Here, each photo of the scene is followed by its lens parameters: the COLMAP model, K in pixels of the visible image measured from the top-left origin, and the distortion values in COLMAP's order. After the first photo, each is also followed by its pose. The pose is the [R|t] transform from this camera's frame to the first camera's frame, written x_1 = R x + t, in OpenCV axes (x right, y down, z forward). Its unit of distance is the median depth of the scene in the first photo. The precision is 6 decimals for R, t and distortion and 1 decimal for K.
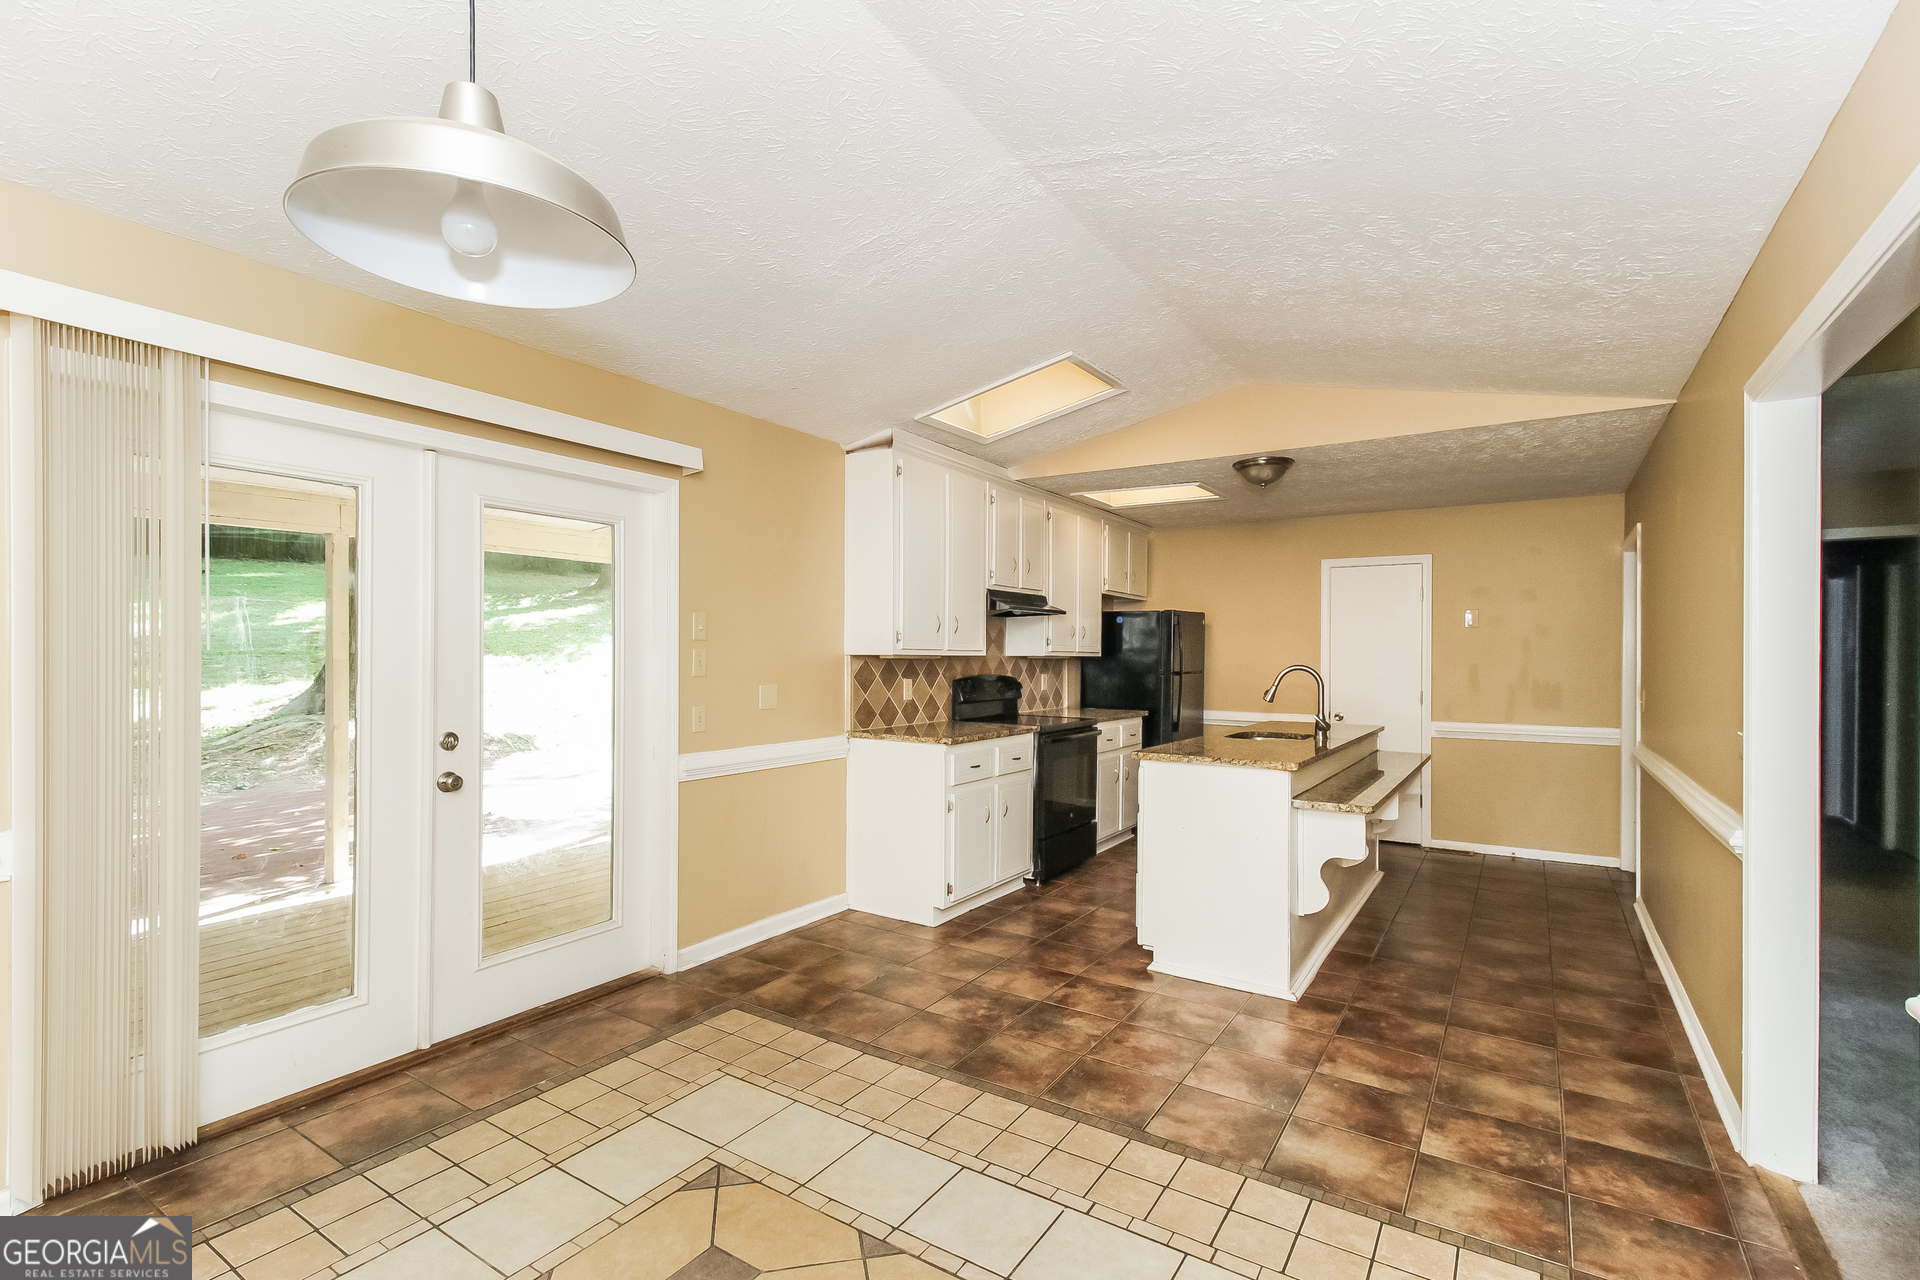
lens RADIAL K [[880.6, 0, 956.3], [0, 880.6, 652.1], [0, 0, 1]] dist [0.036184, 0.000008]
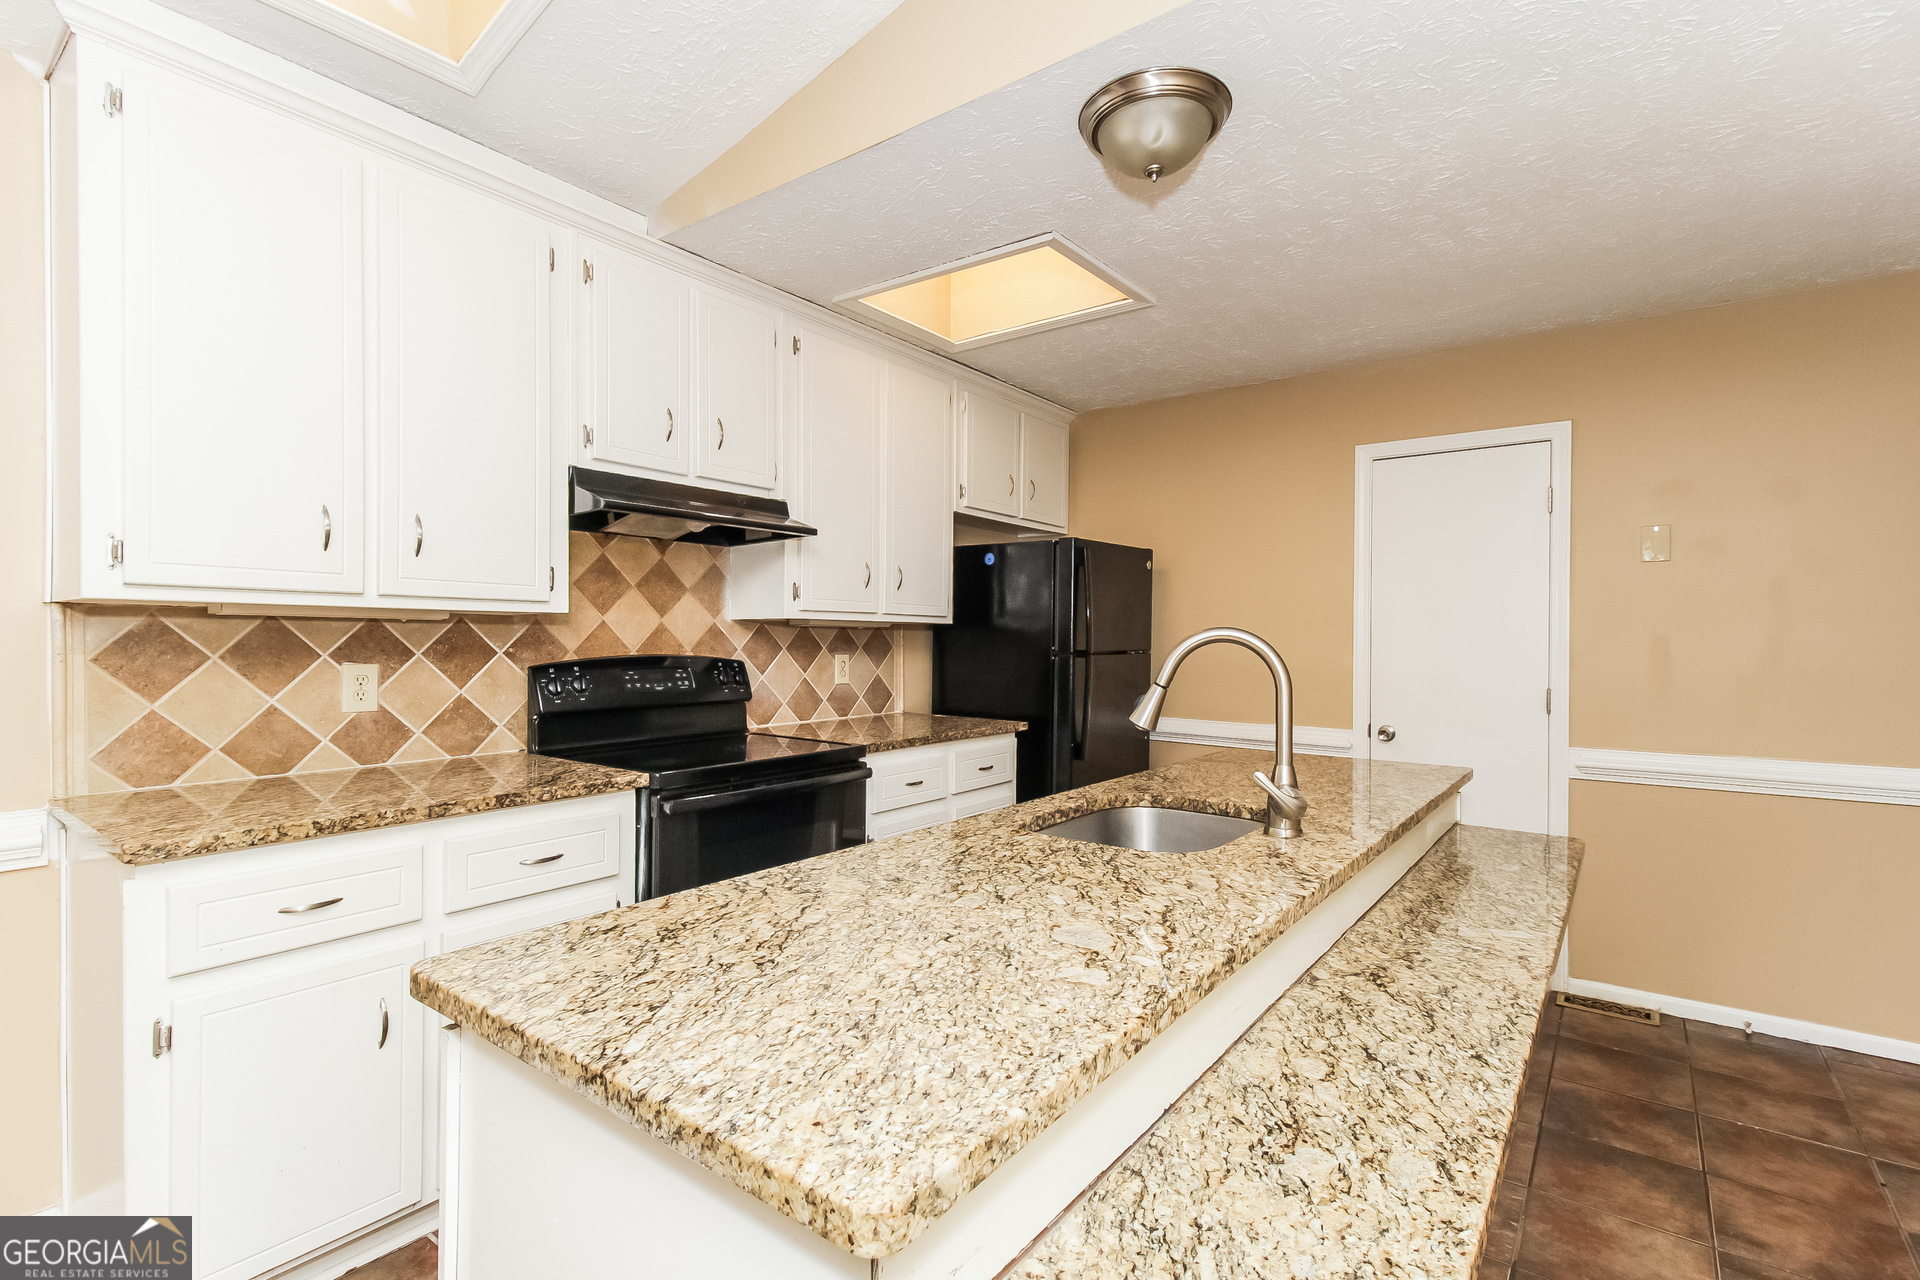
lens RADIAL K [[880.6, 0, 957.8], [0, 880.6, 645.7], [0, 0, 1]] dist [0.018734, -0.000434]
pose [[0.997036, 0.000545, -0.076930, 0.387718], [0.000425, 0.999921, 0.012588, 0.021966], [0.076931, -0.012584, 0.996957, 0.806391]]
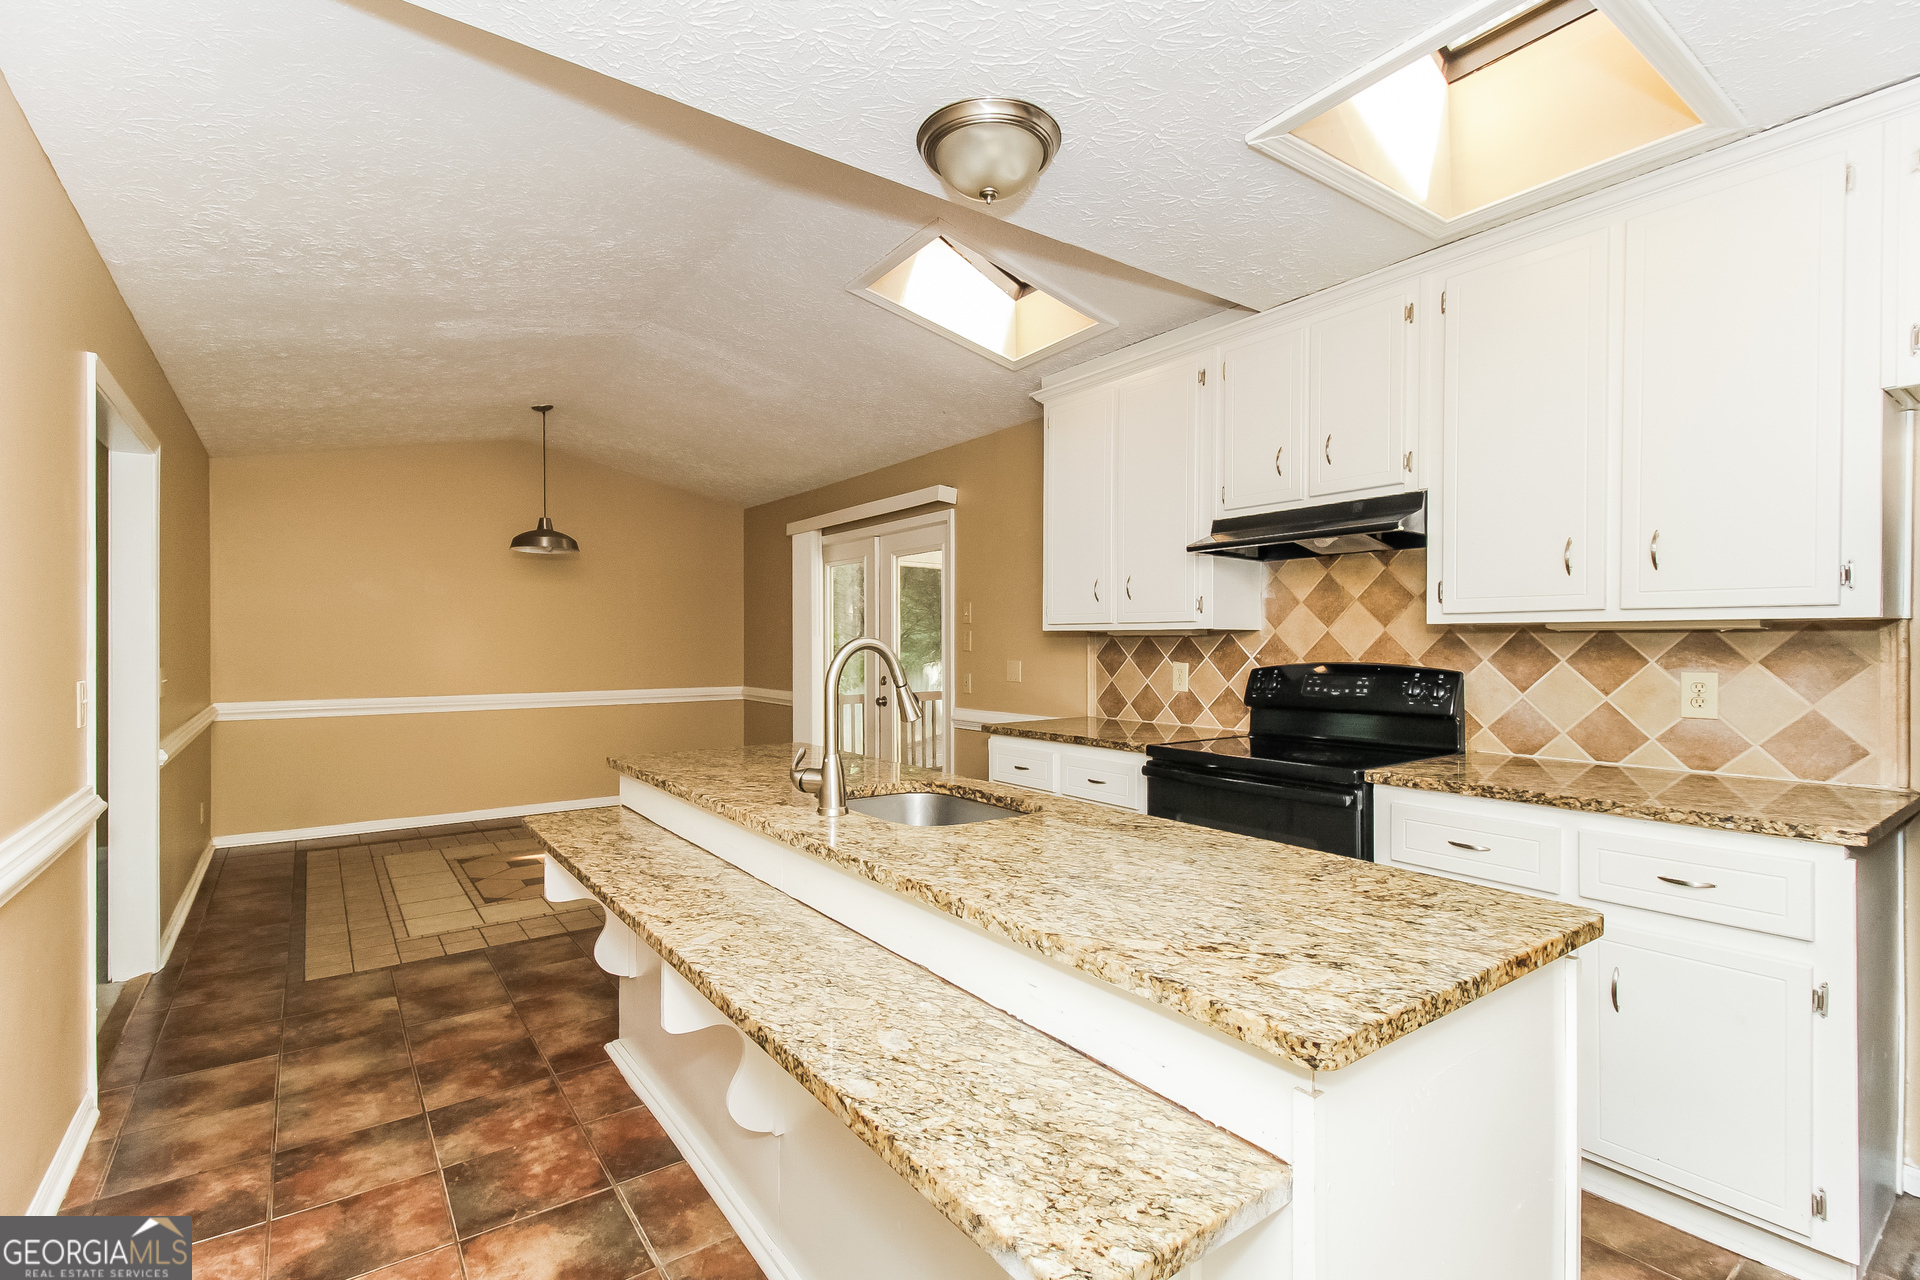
lens RADIAL K [[880.6, 0, 957.8], [0, 880.6, 645.7], [0, 0, 1]] dist [0.018734, -0.000434]
pose [[-0.358692, -0.002236, -0.933453, 0.979701], [0.002948, 0.999989, -0.003528, 0.025548], [0.933451, -0.004017, -0.358682, 1.521785]]
